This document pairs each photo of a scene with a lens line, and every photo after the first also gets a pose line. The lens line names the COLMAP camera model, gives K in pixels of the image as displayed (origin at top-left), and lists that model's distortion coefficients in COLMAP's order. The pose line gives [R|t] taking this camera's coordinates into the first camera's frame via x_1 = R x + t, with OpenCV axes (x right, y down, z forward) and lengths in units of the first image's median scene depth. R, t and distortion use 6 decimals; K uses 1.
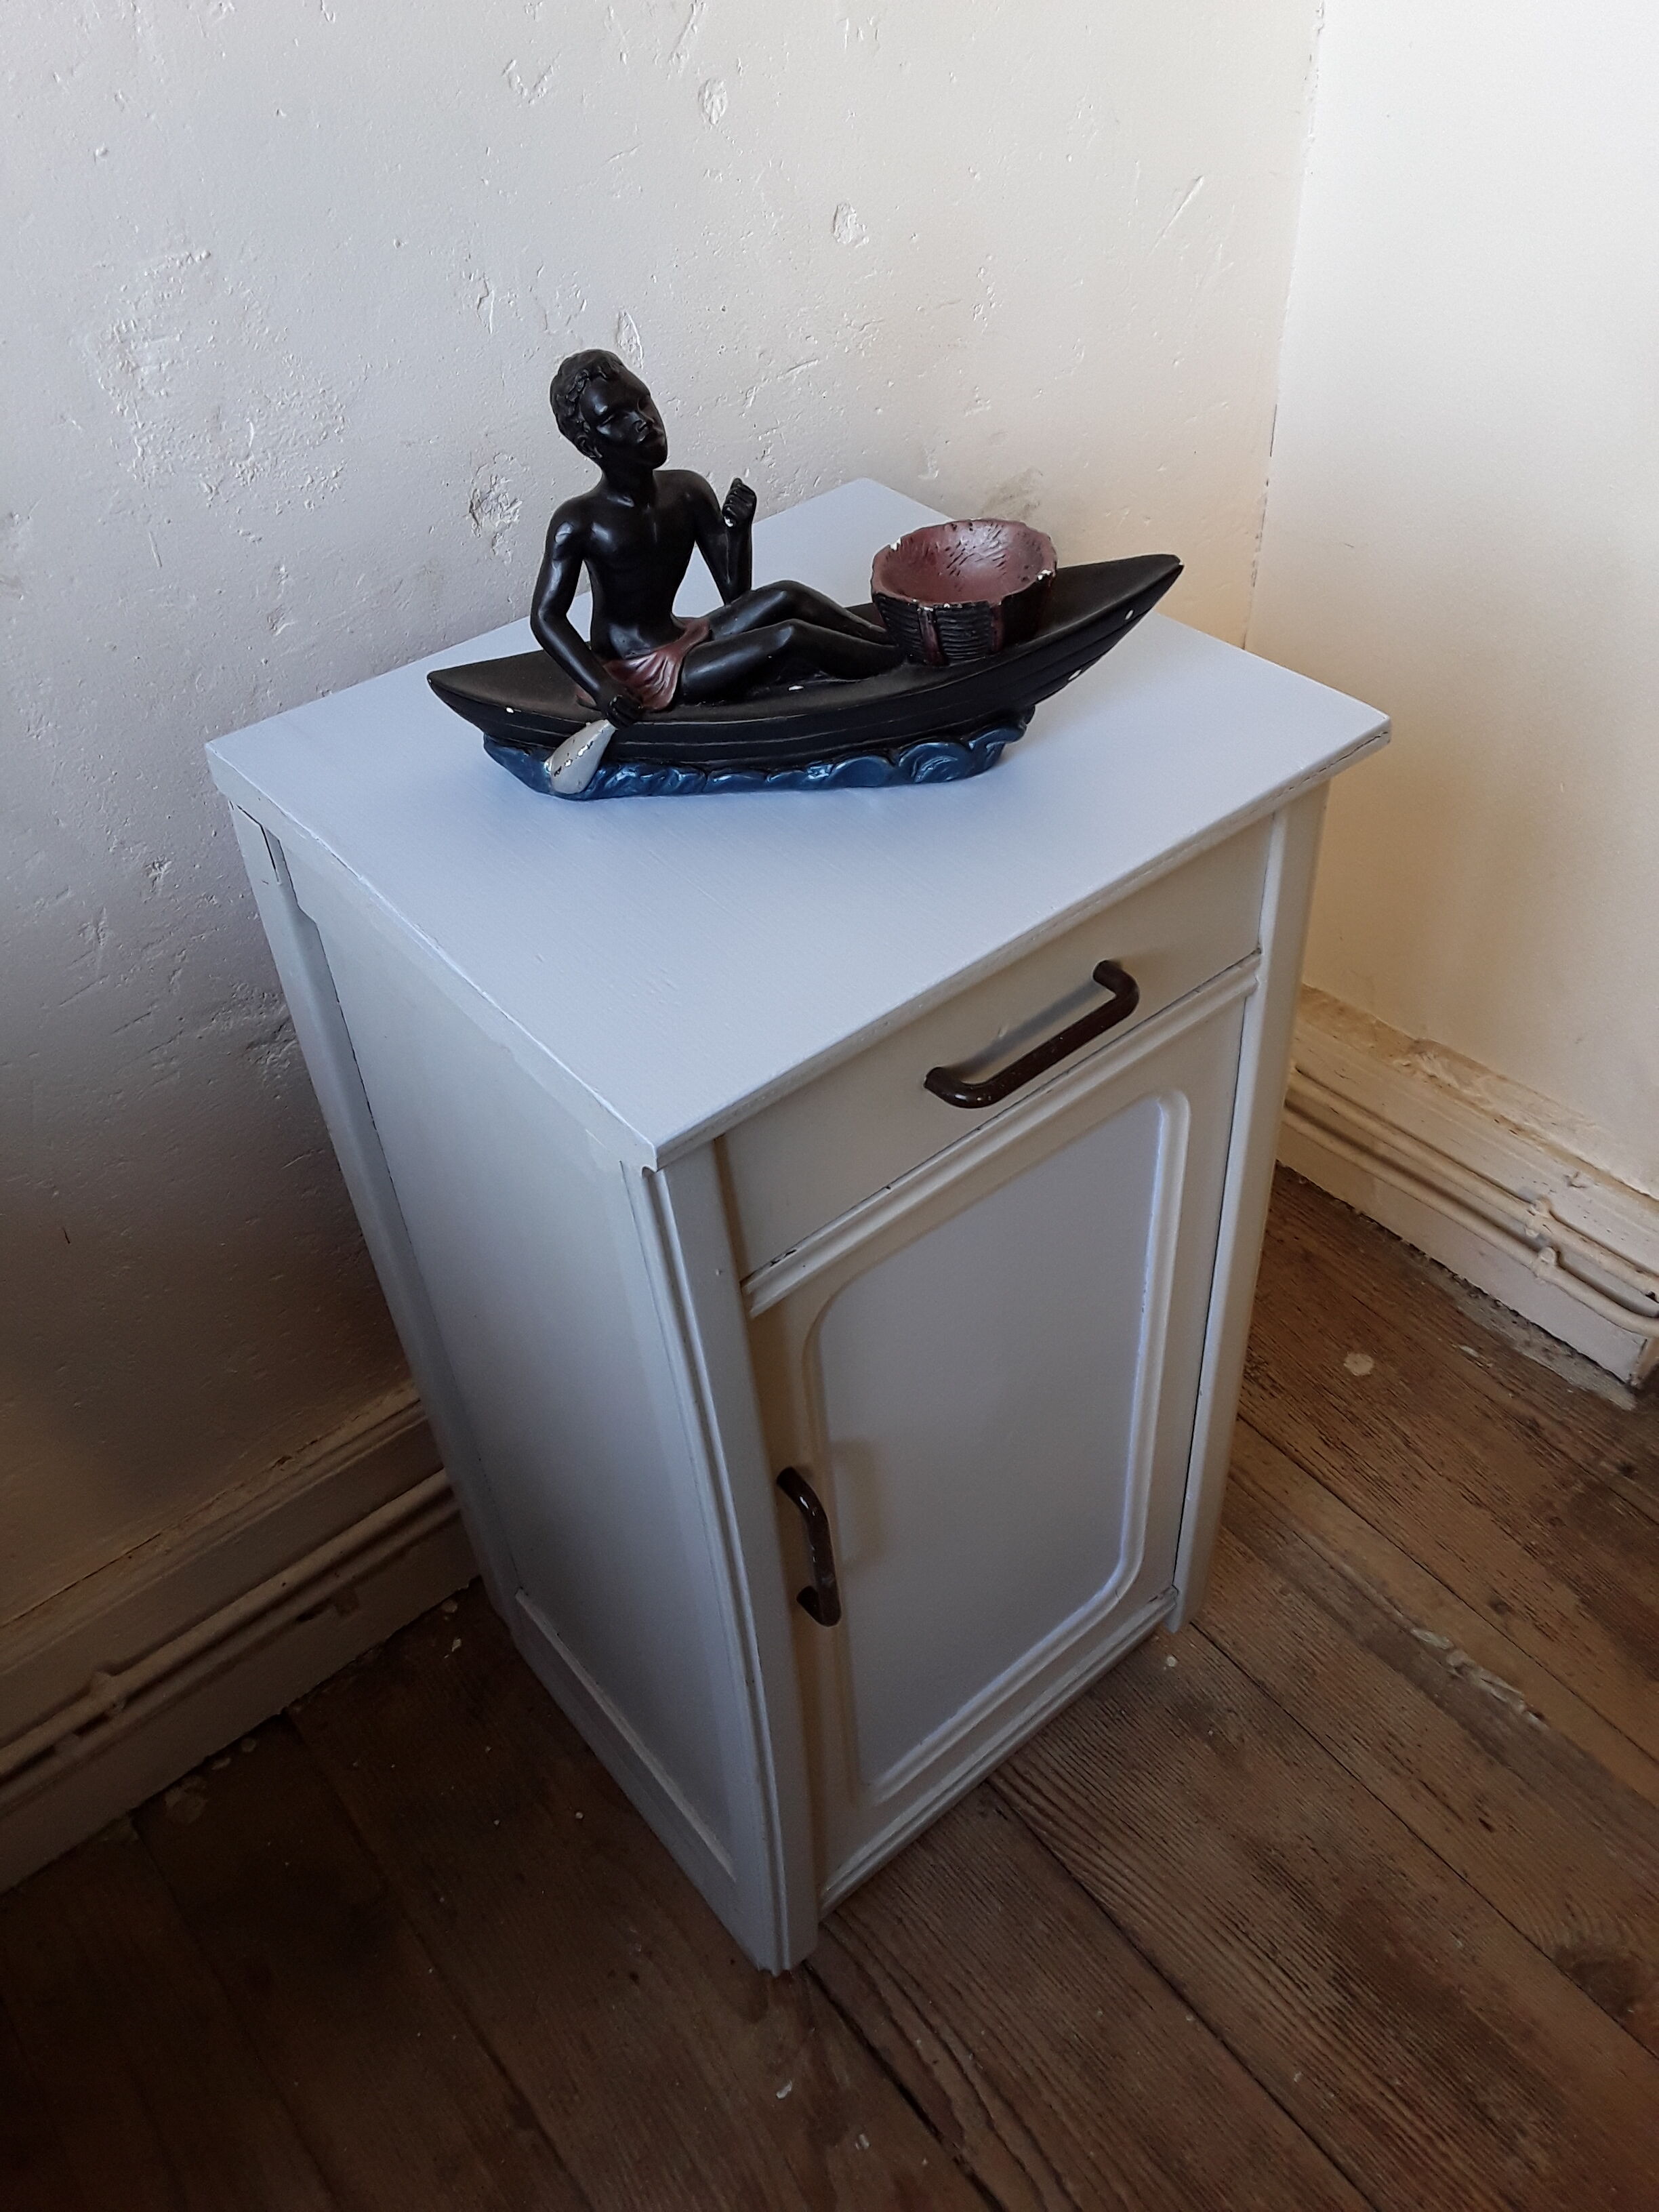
lens RADIAL K [[1773.8, 0, 835.1], [0, 1773.8, 1059.9], [0, 0, 1]] dist [0.077600, -0.117094]
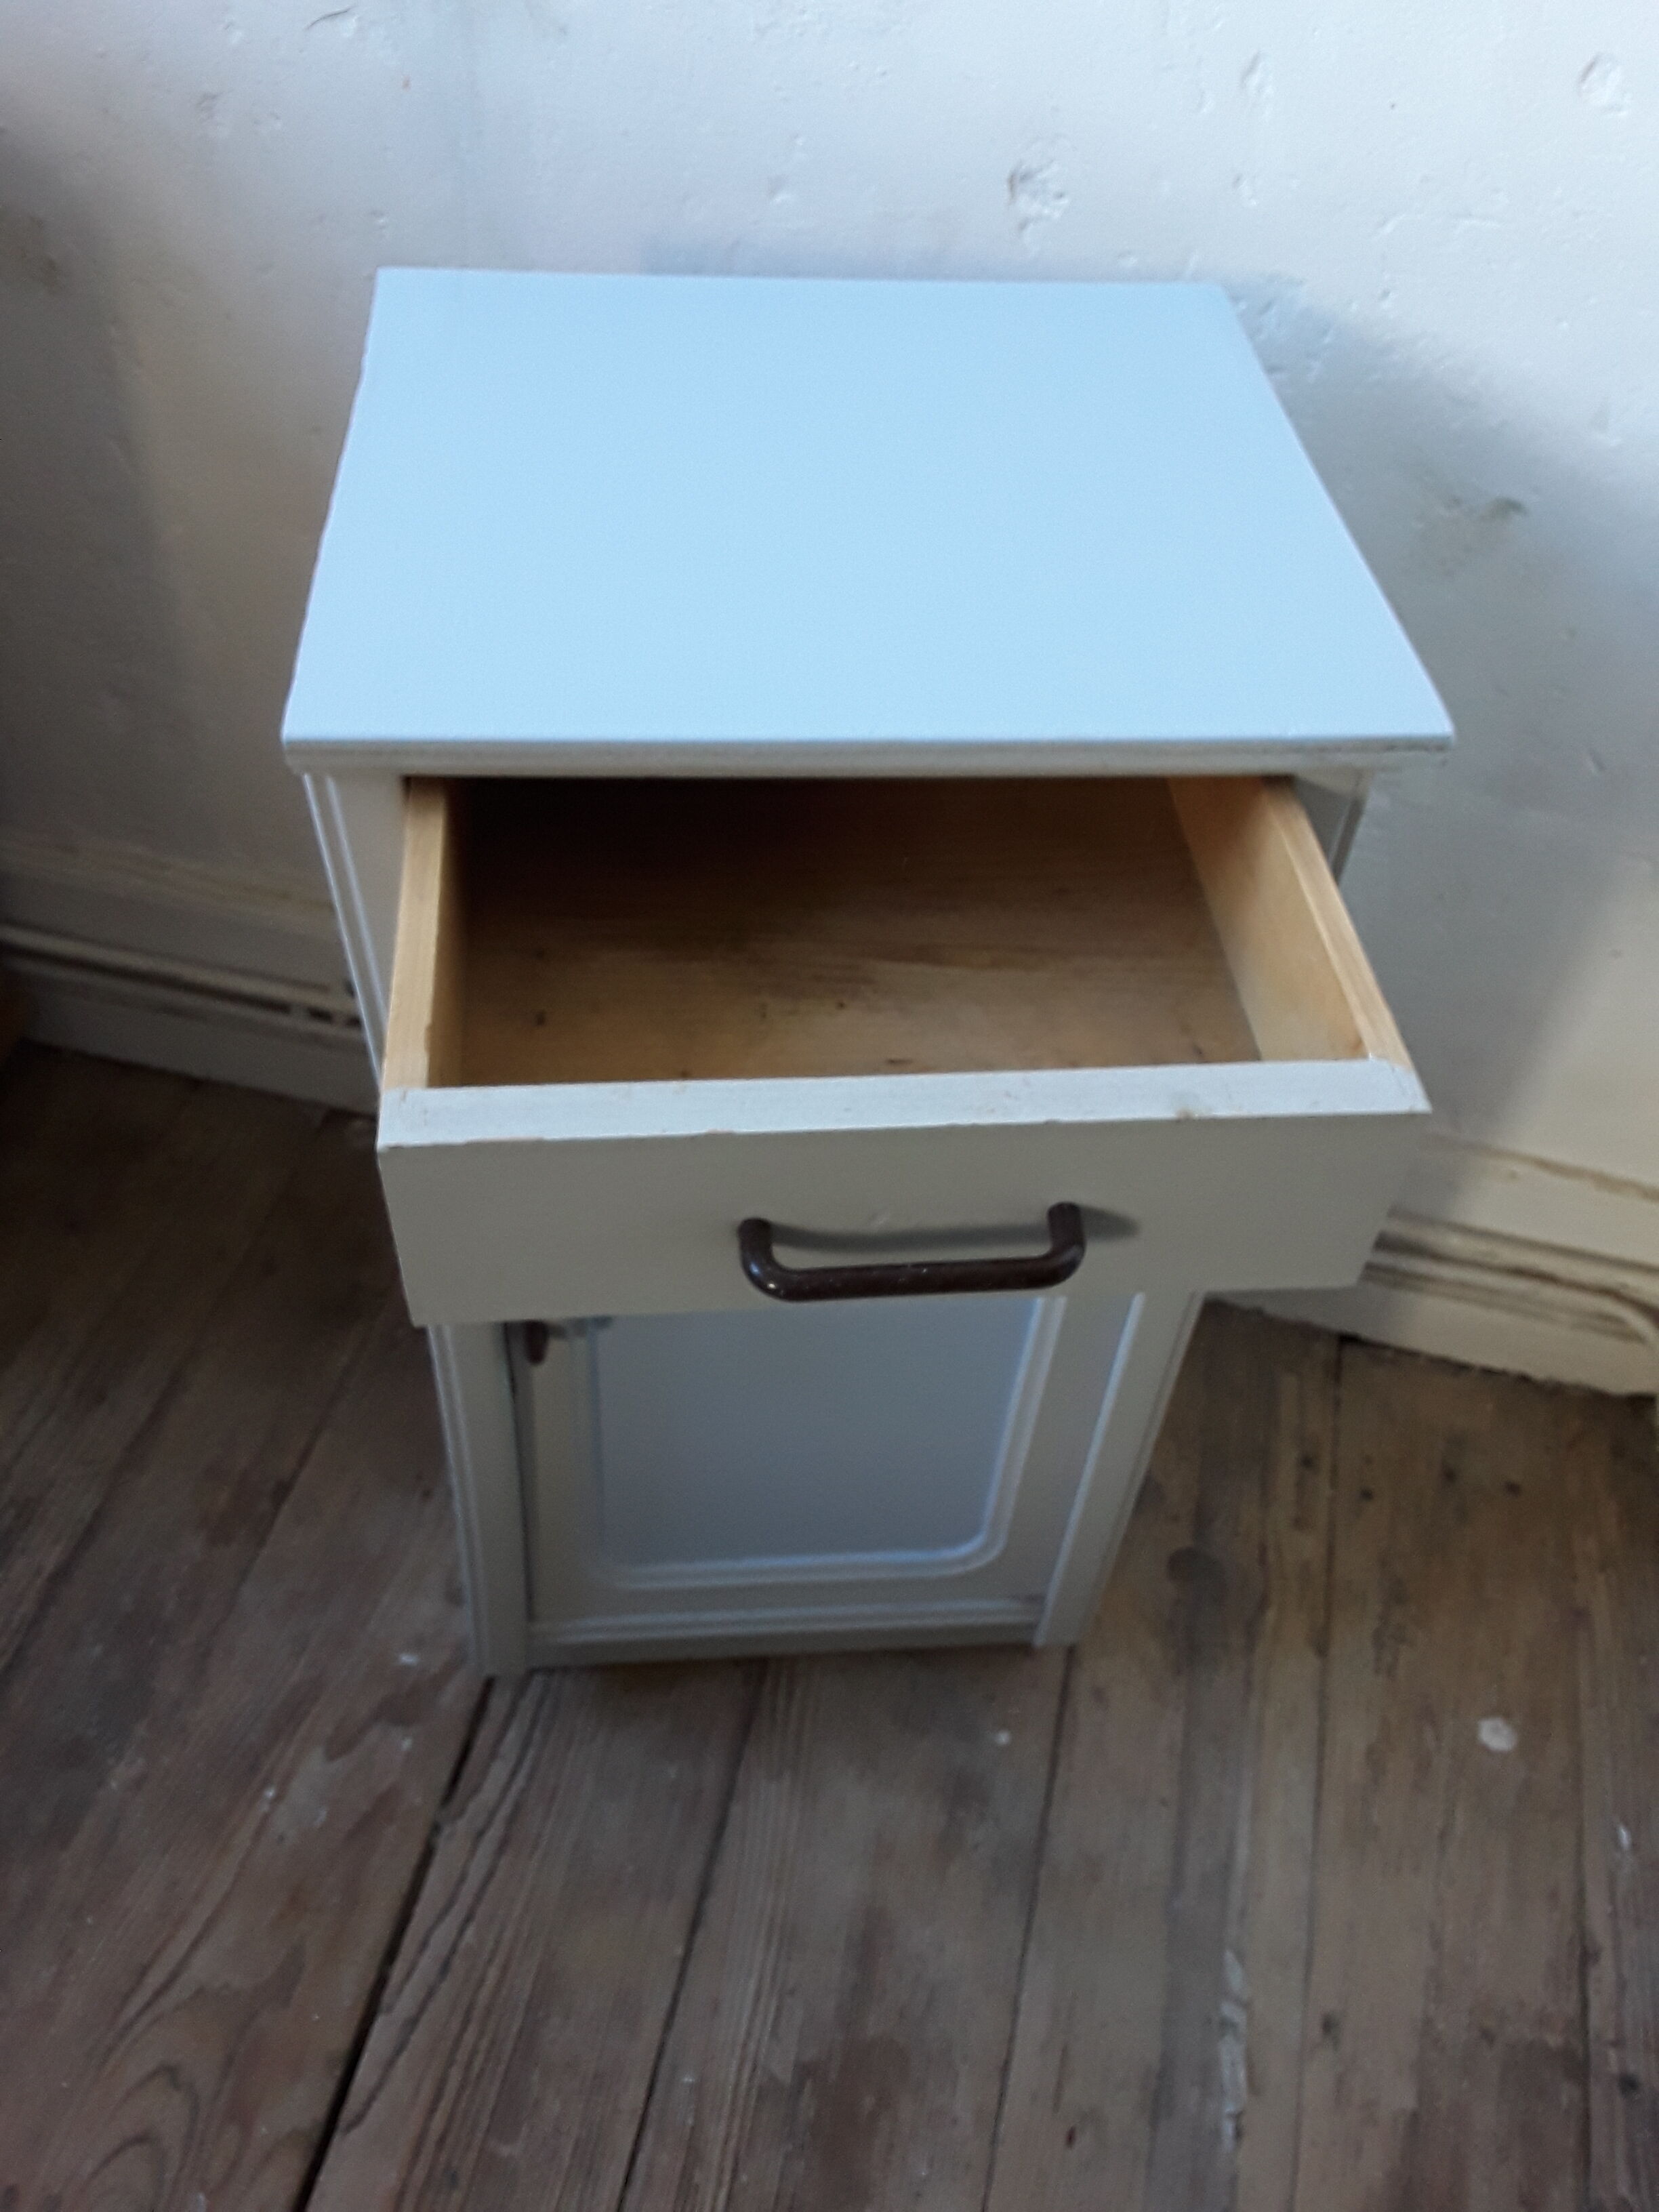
lens RADIAL K [[1793.5, 0, 832.1], [0, 1793.5, 1071.4], [0, 0, 1]] dist [0.066090, -0.118219]
pose [[0.616624, 0.624962, -0.478745, 0.385372], [-0.587866, 0.770005, 0.248006, -0.100536], [0.523630, 0.128511, 0.842197, 0.166209]]
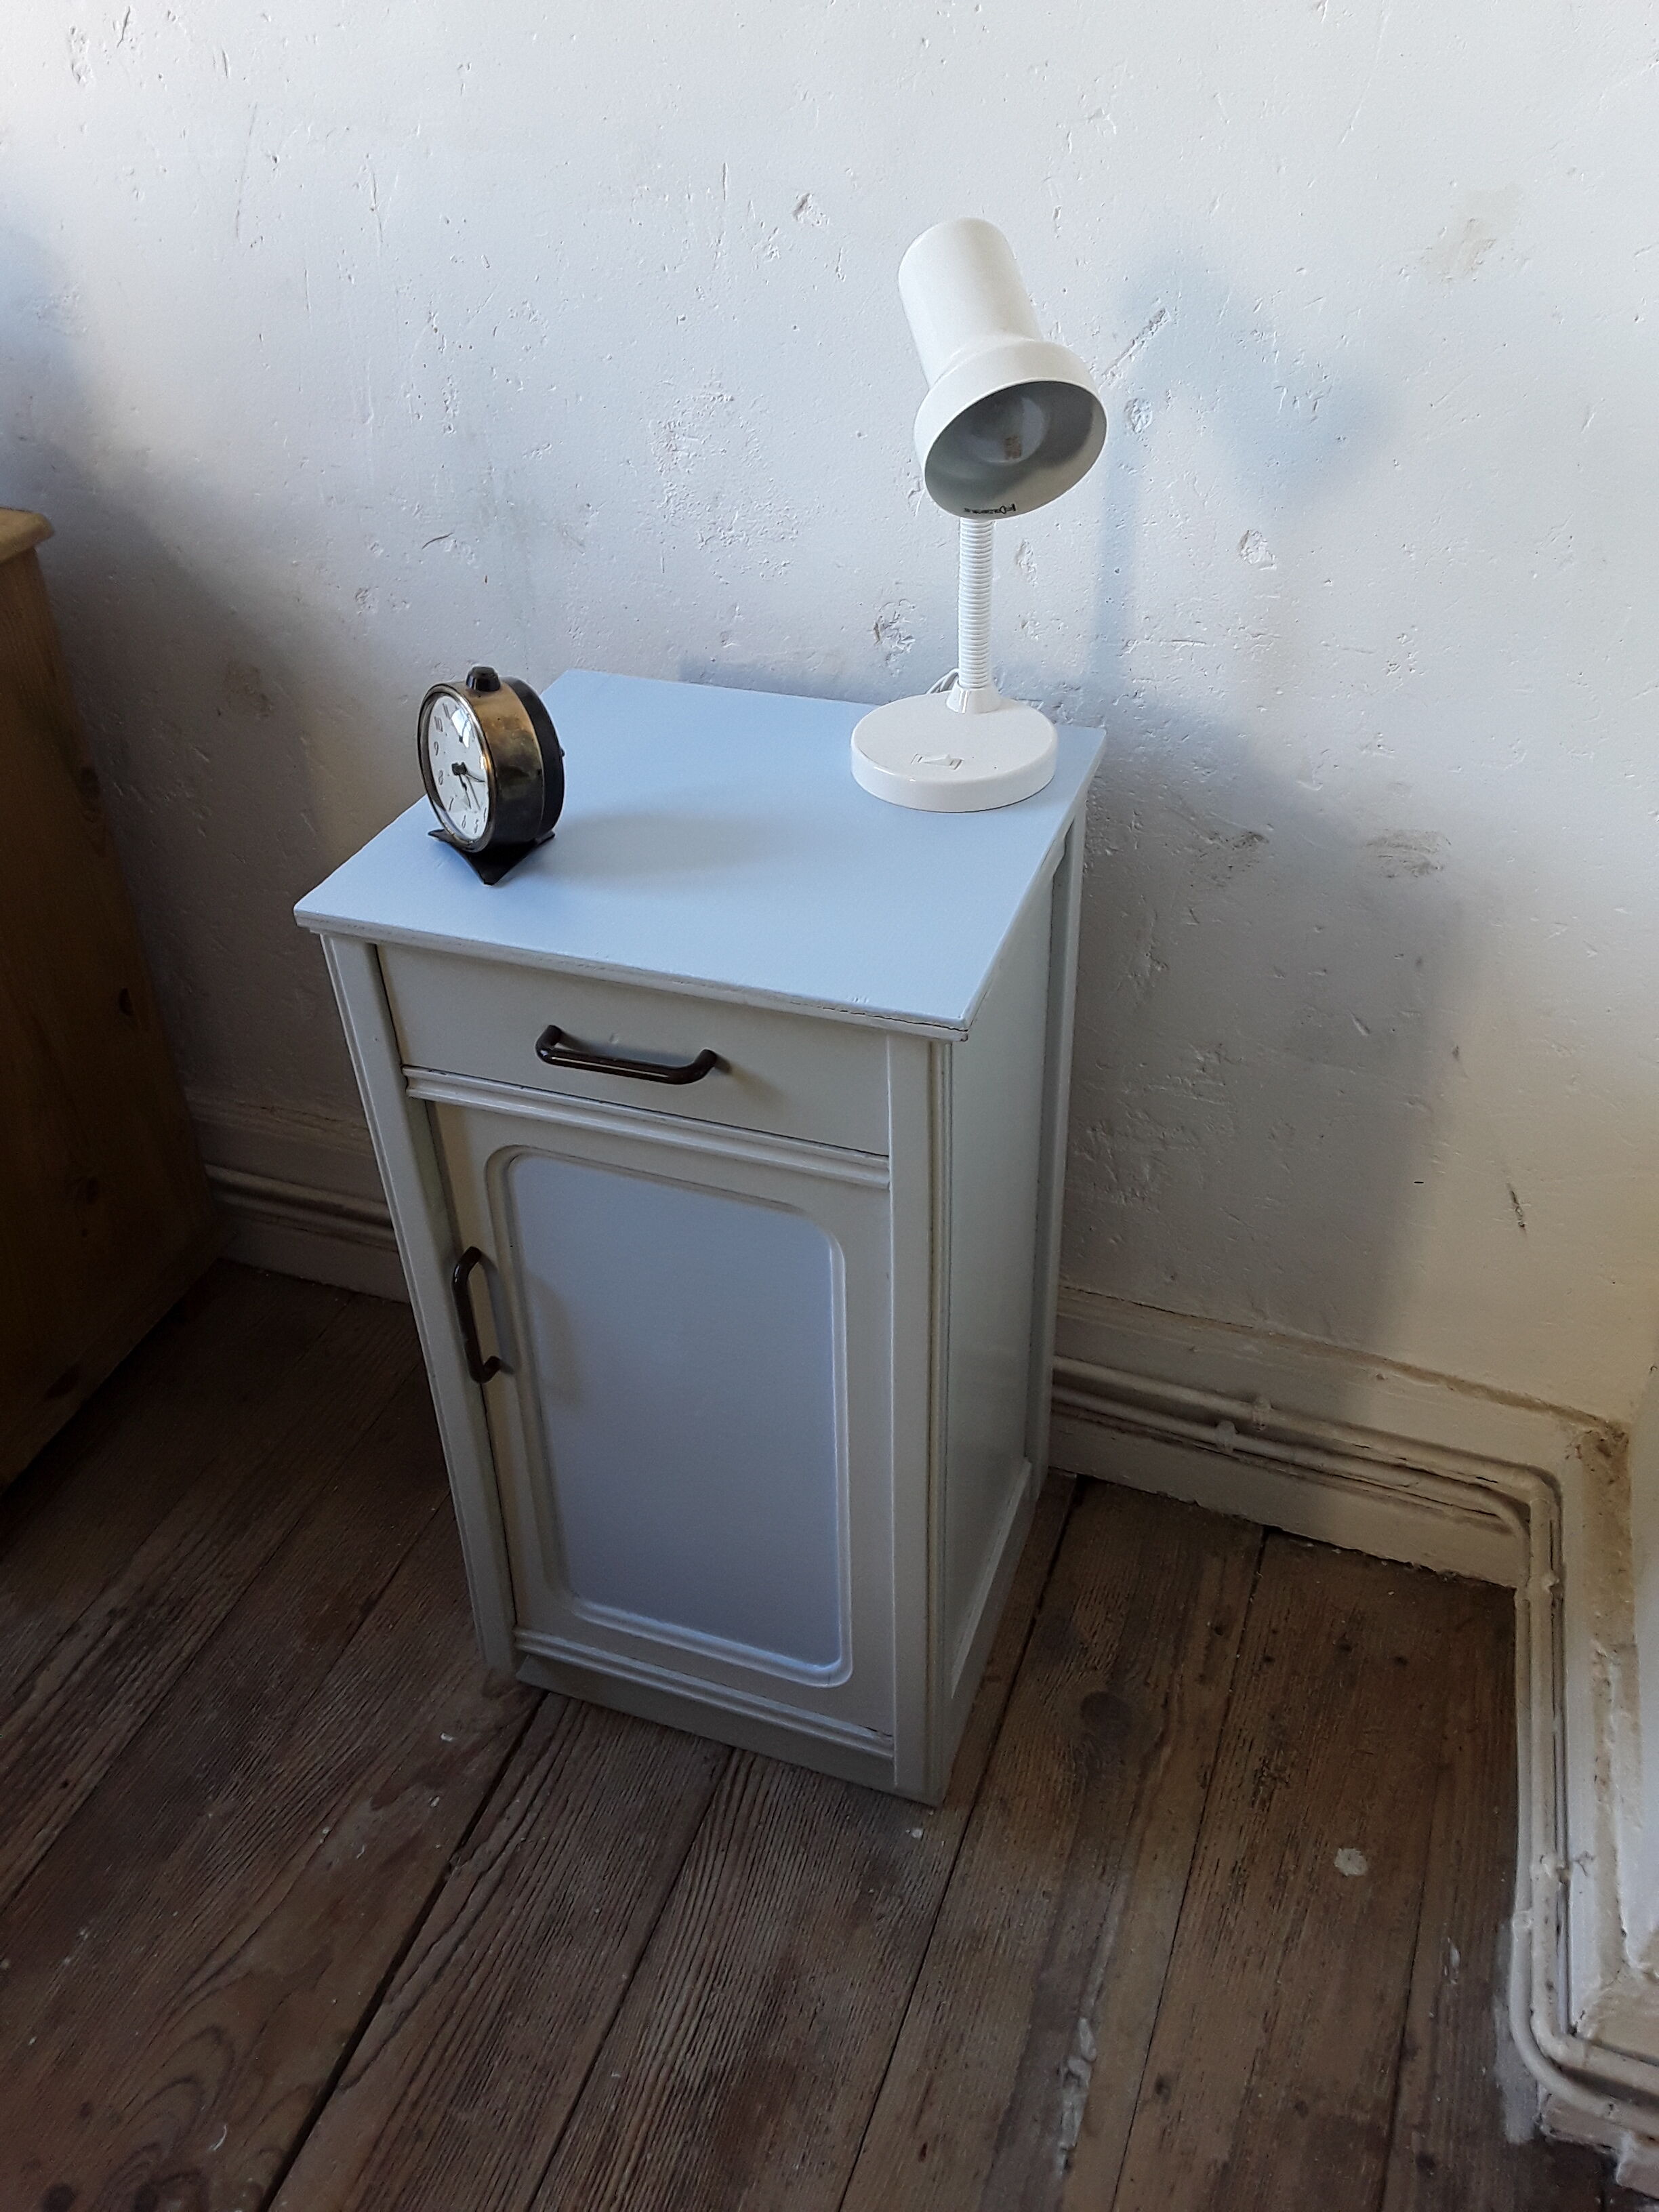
lens RADIAL K [[1773.8, 0, 835.1], [0, 1773.8, 1059.9], [0, 0, 1]] dist [0.077600, -0.117094]
pose [[0.522907, 0.520444, -0.675060, 0.691241], [-0.568111, 0.803209, 0.179178, -0.211750], [0.635467, 0.289816, 0.715674, 0.078150]]
